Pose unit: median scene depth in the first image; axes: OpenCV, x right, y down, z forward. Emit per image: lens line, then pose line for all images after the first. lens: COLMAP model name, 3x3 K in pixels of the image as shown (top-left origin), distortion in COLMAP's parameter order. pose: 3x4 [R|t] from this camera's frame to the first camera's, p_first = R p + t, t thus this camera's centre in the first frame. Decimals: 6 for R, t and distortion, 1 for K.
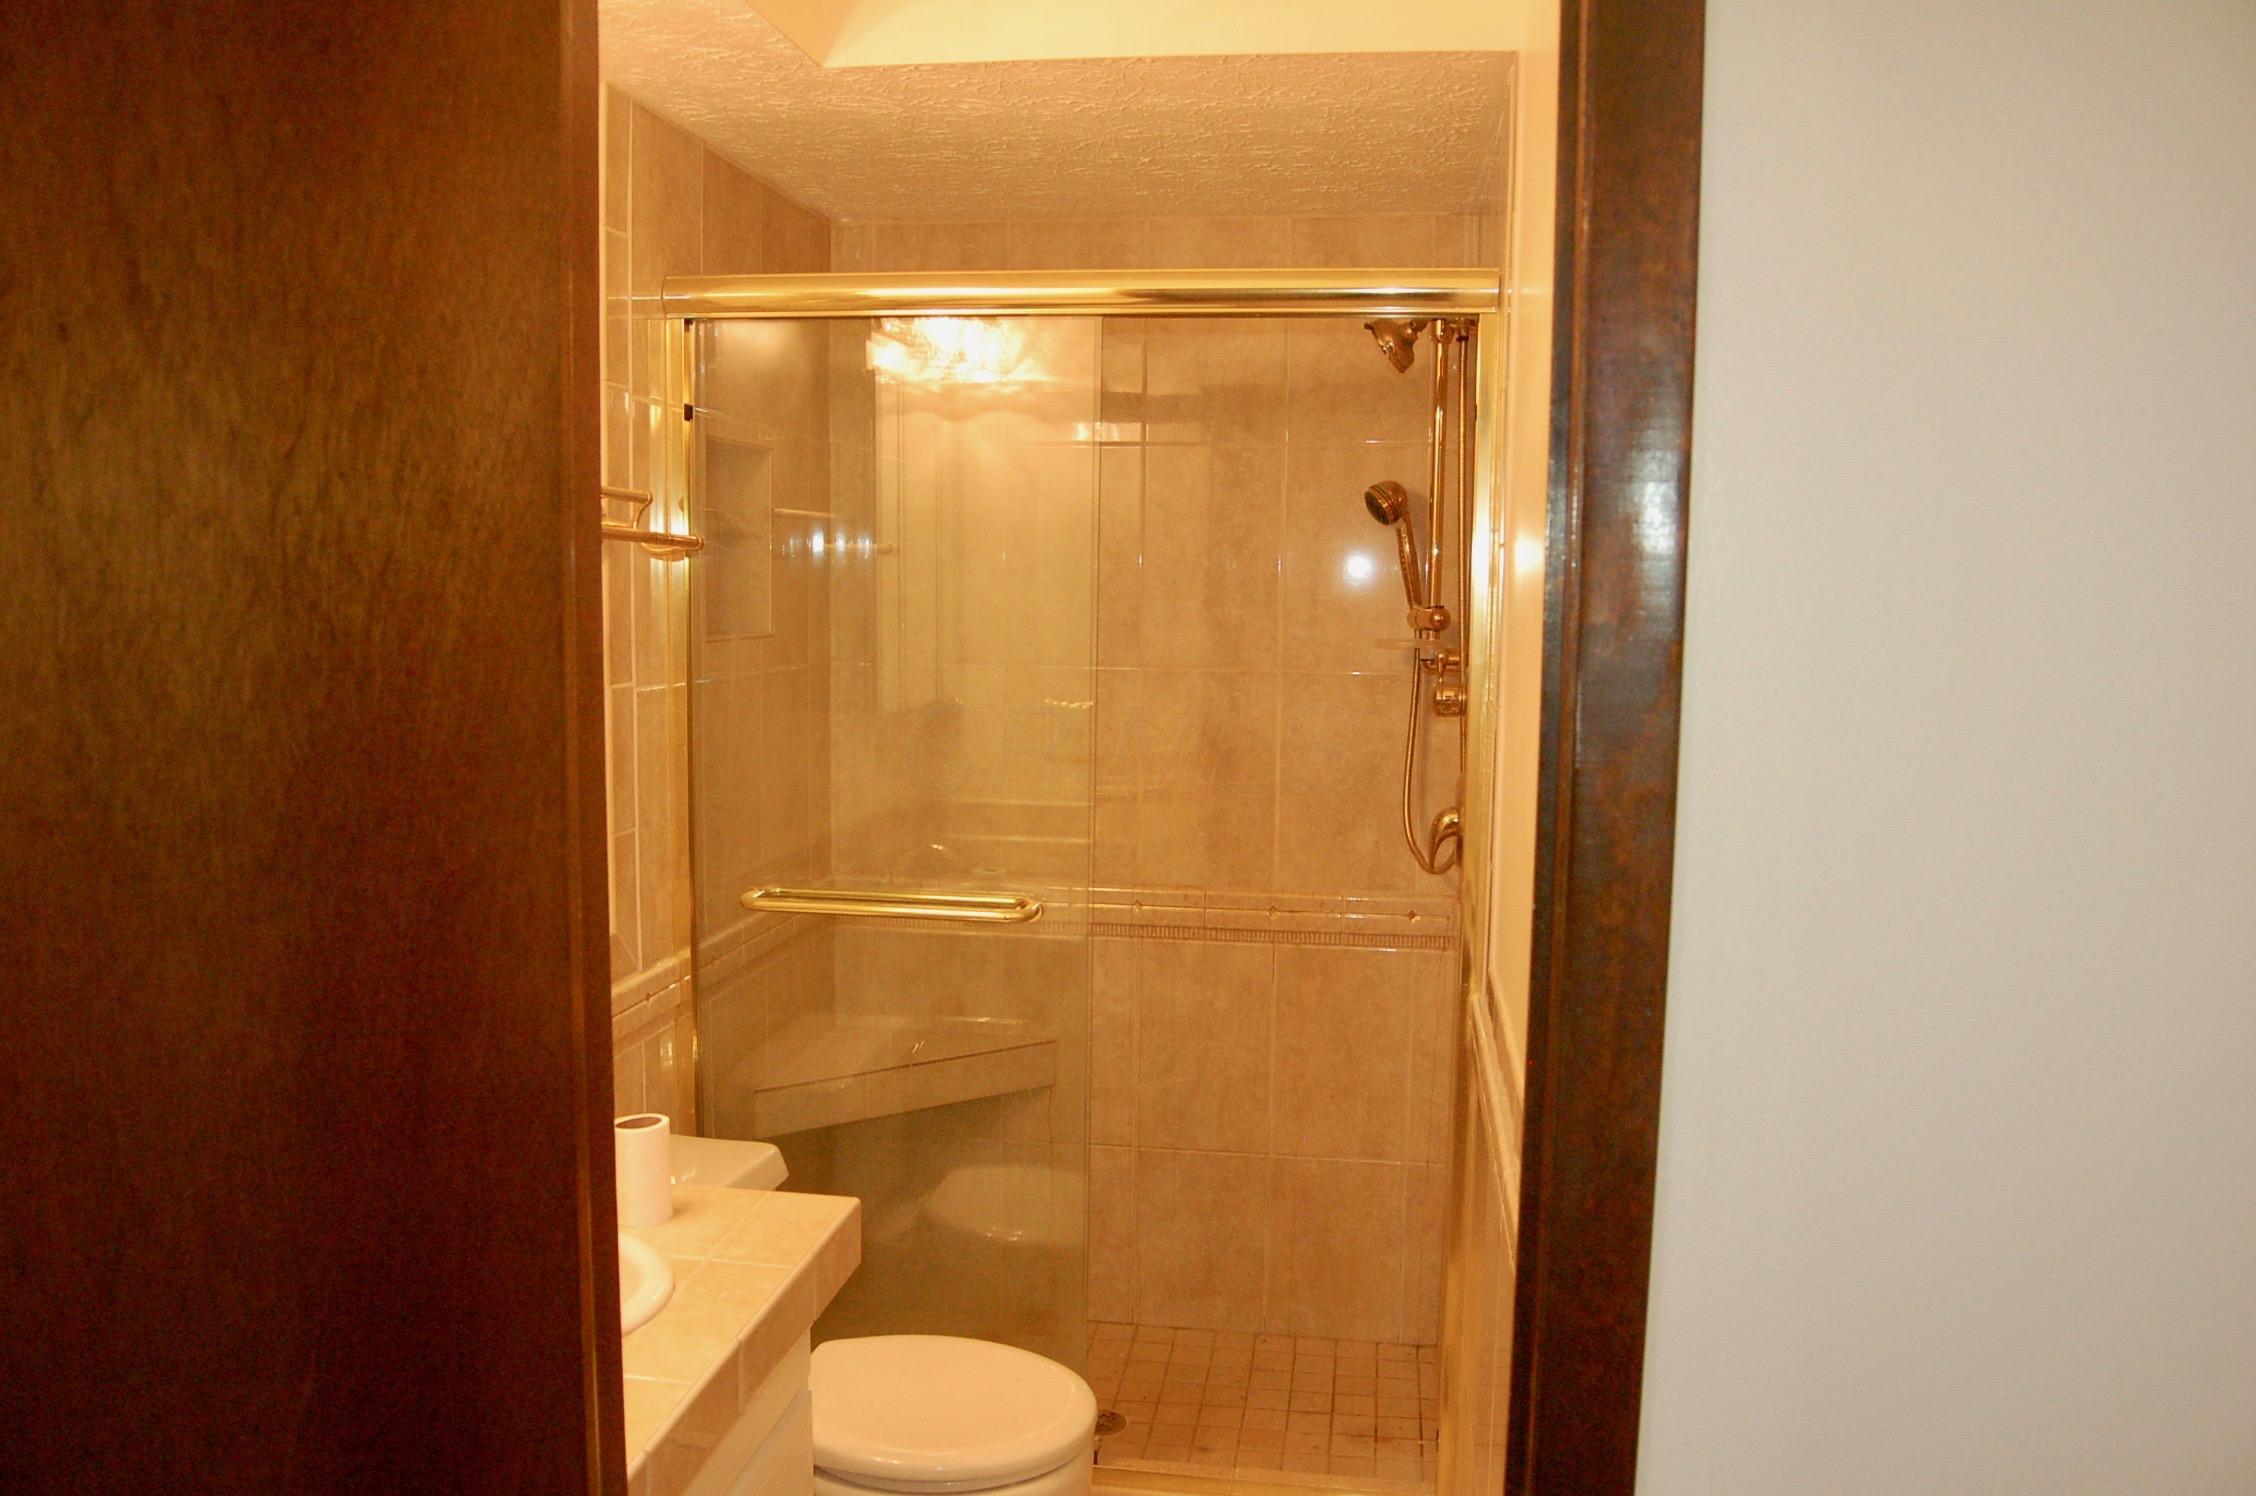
lens RADIAL K [[1745.6, 0, 1126.3], [0, 1745.6, 759.3], [0, 0, 1]] dist [-0.084207, 0.017249]
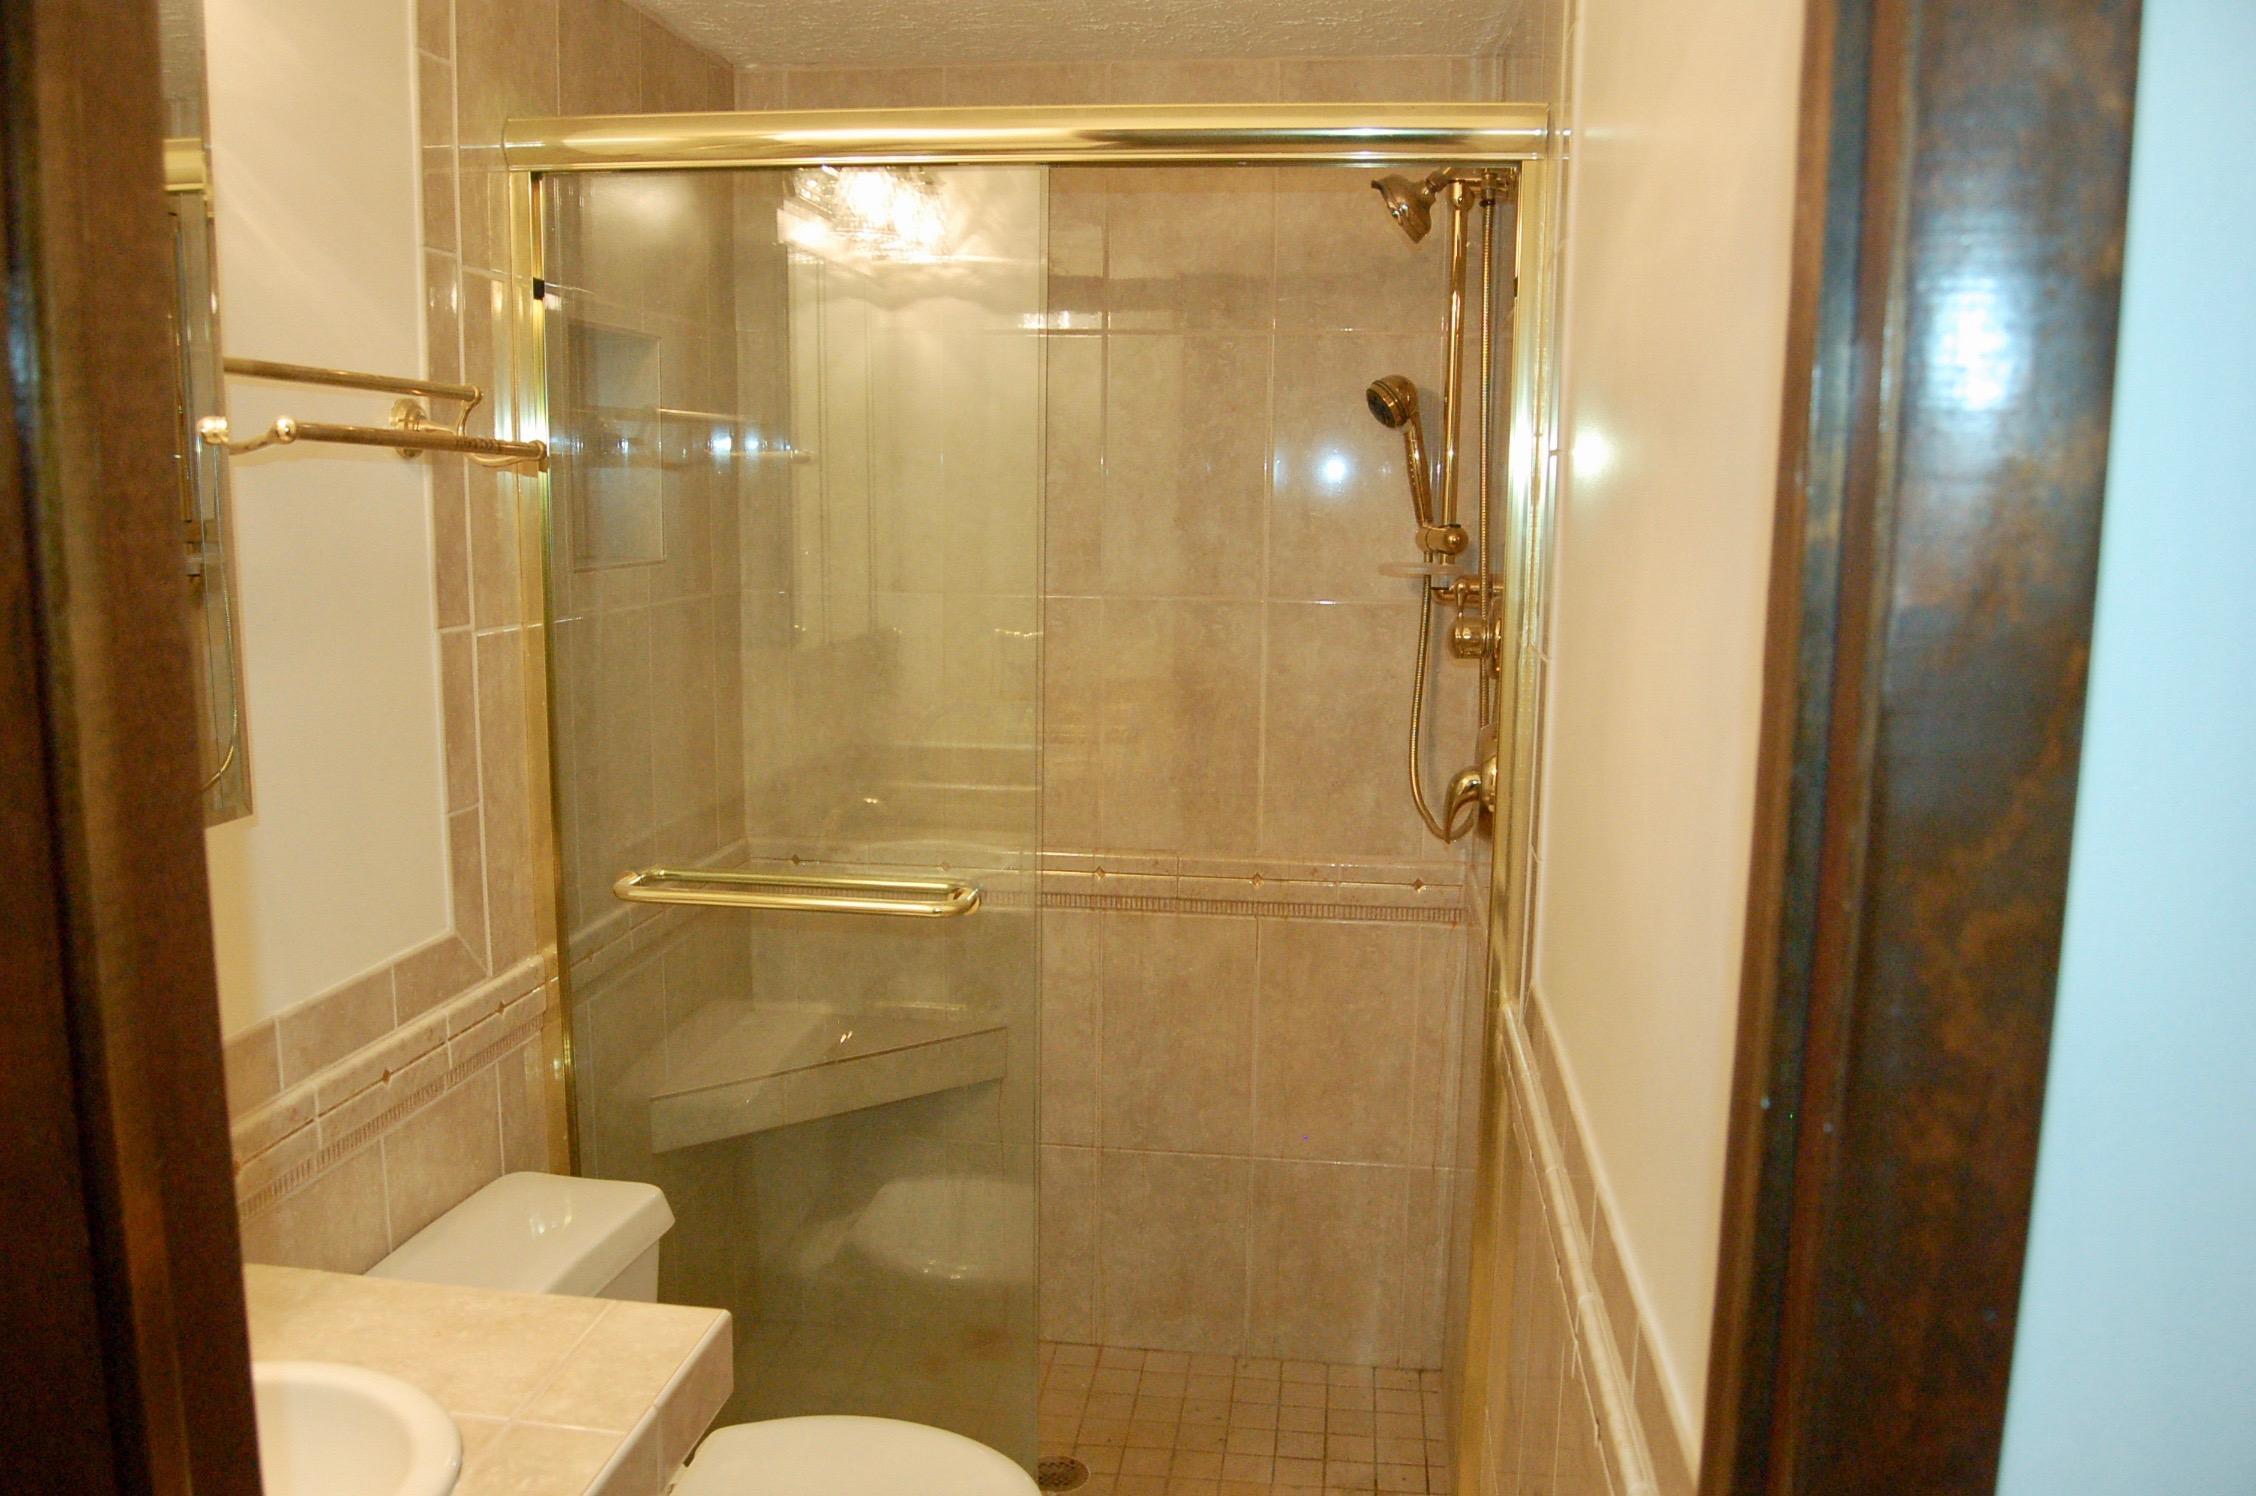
lens RADIAL K [[1745.6, 0, 1121.0], [0, 1745.6, 755.4], [0, 0, 1]] dist [-0.084207, 0.017249]
pose [[0.999910, -0.003040, 0.013095, 0.006233], [0.002376, 0.998726, 0.050400, -0.018526], [-0.013231, -0.050364, 0.998643, 0.149106]]
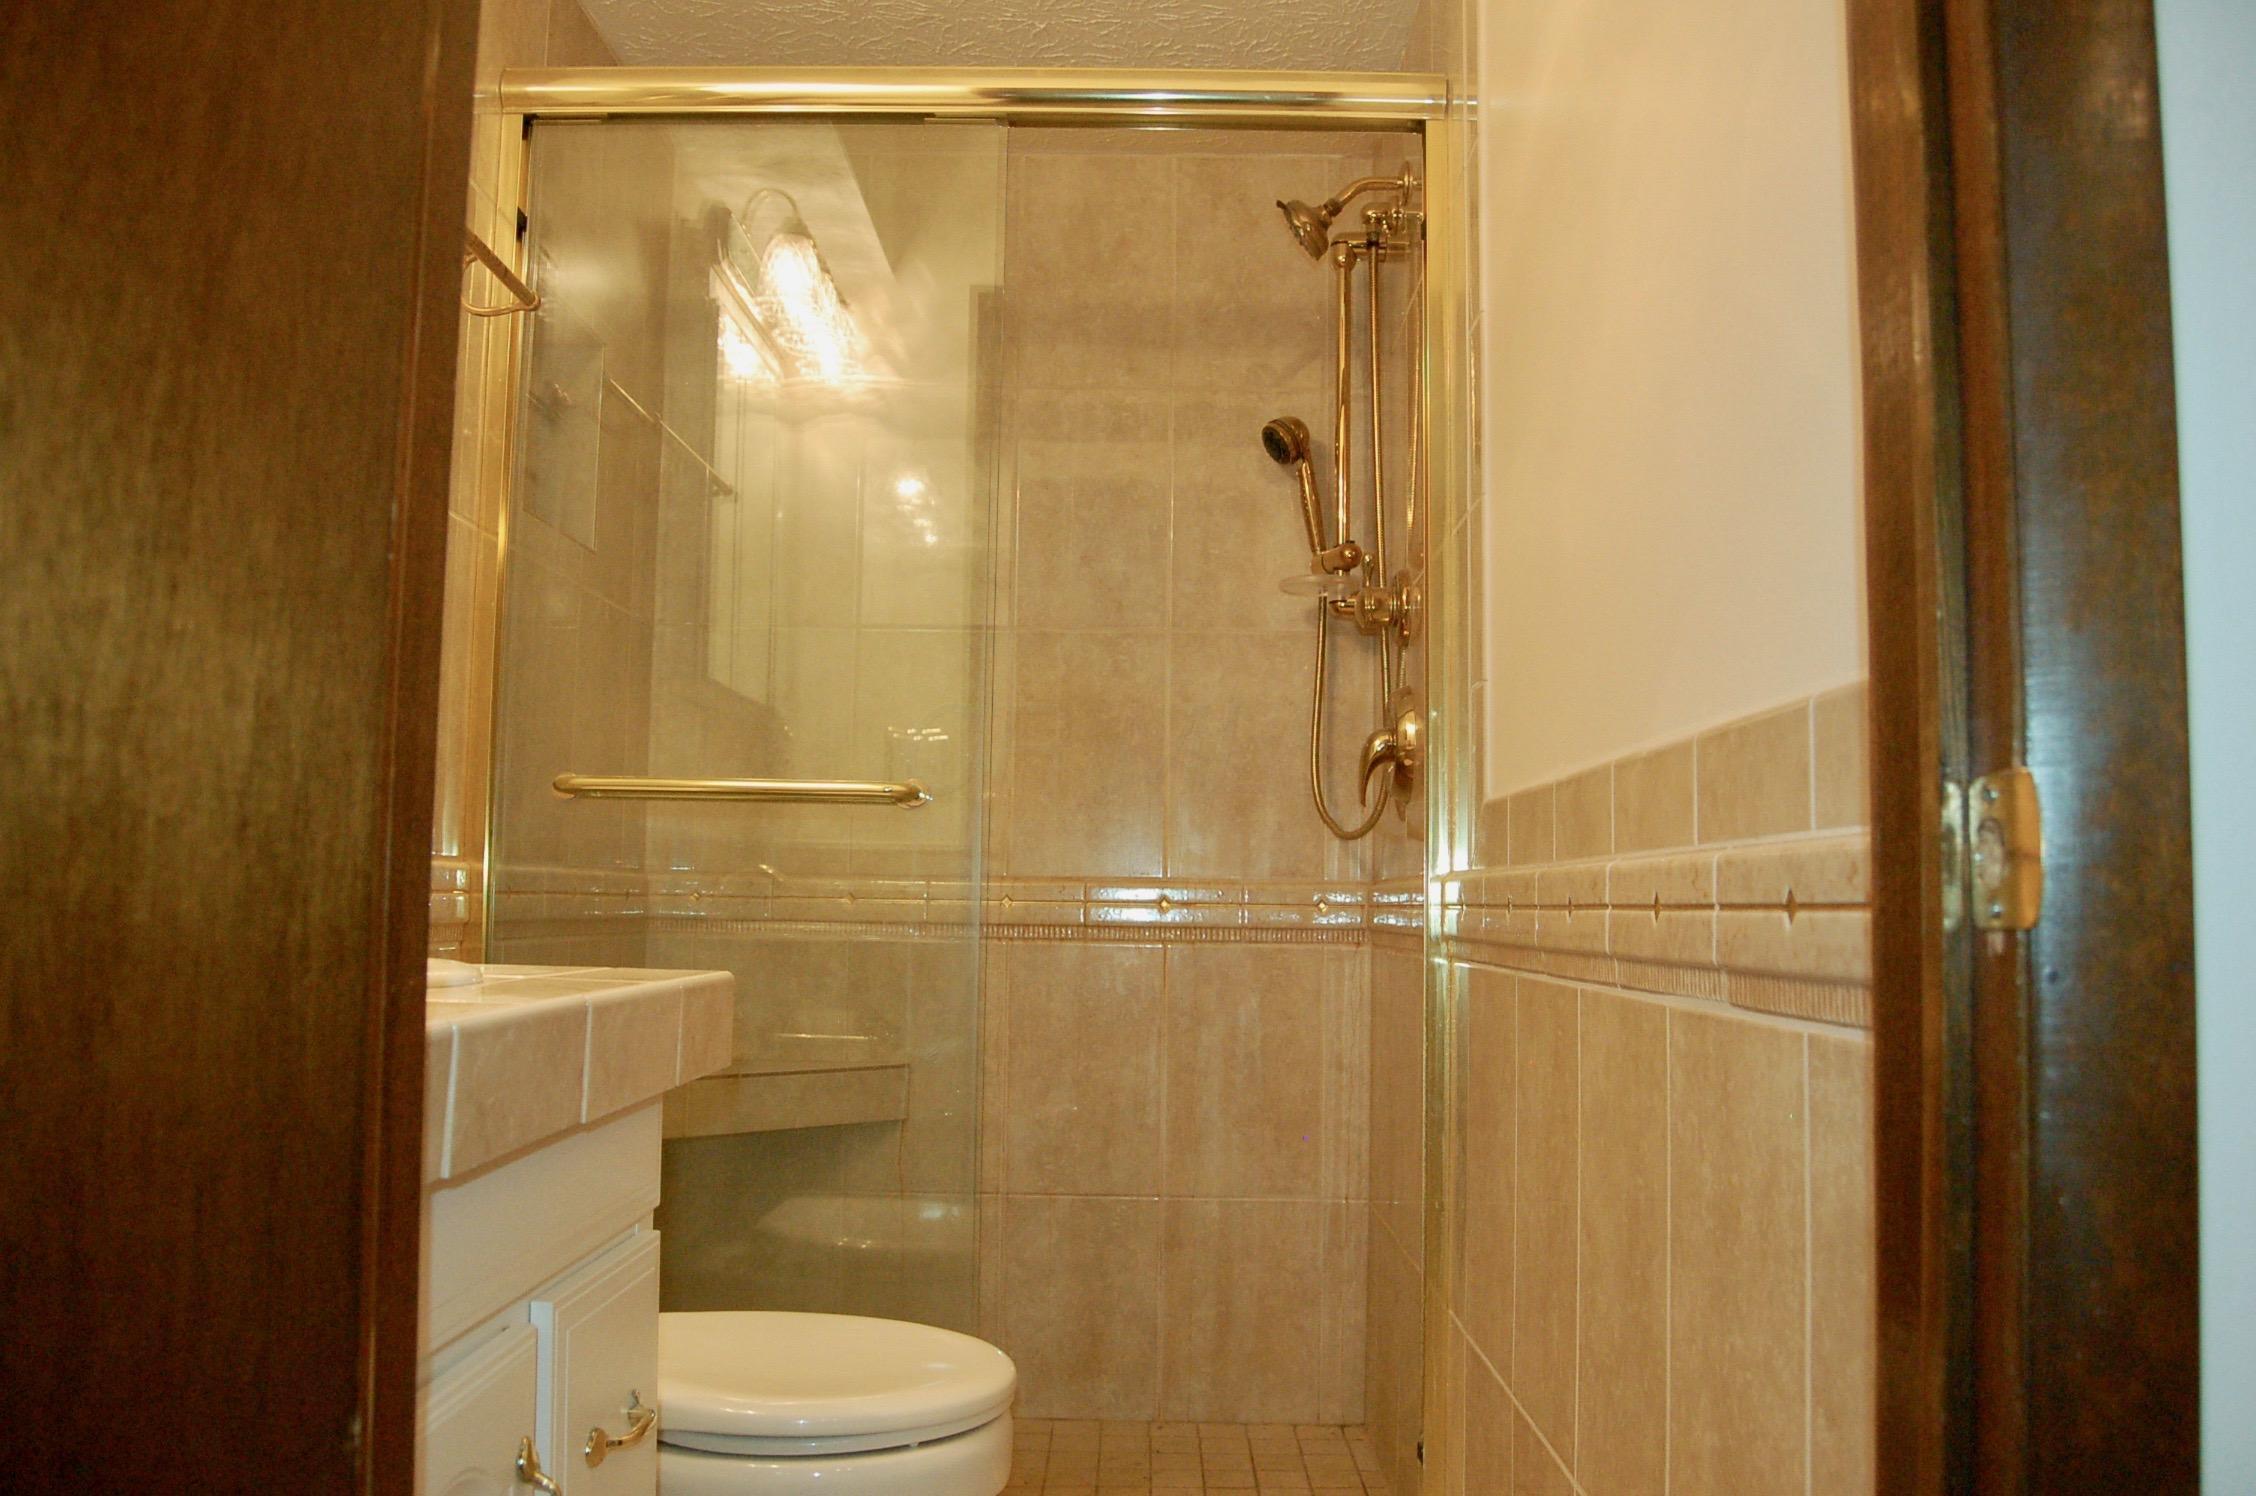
lens RADIAL K [[1745.6, 0, 1129.5], [0, 1745.6, 742.6], [0, 0, 1]] dist [-0.084207, 0.017249]
pose [[0.991023, 0.012965, 0.133063, -0.052226], [0.011935, 0.982732, -0.184647, 0.176641], [-0.133159, 0.184577, 0.973755, 0.144263]]
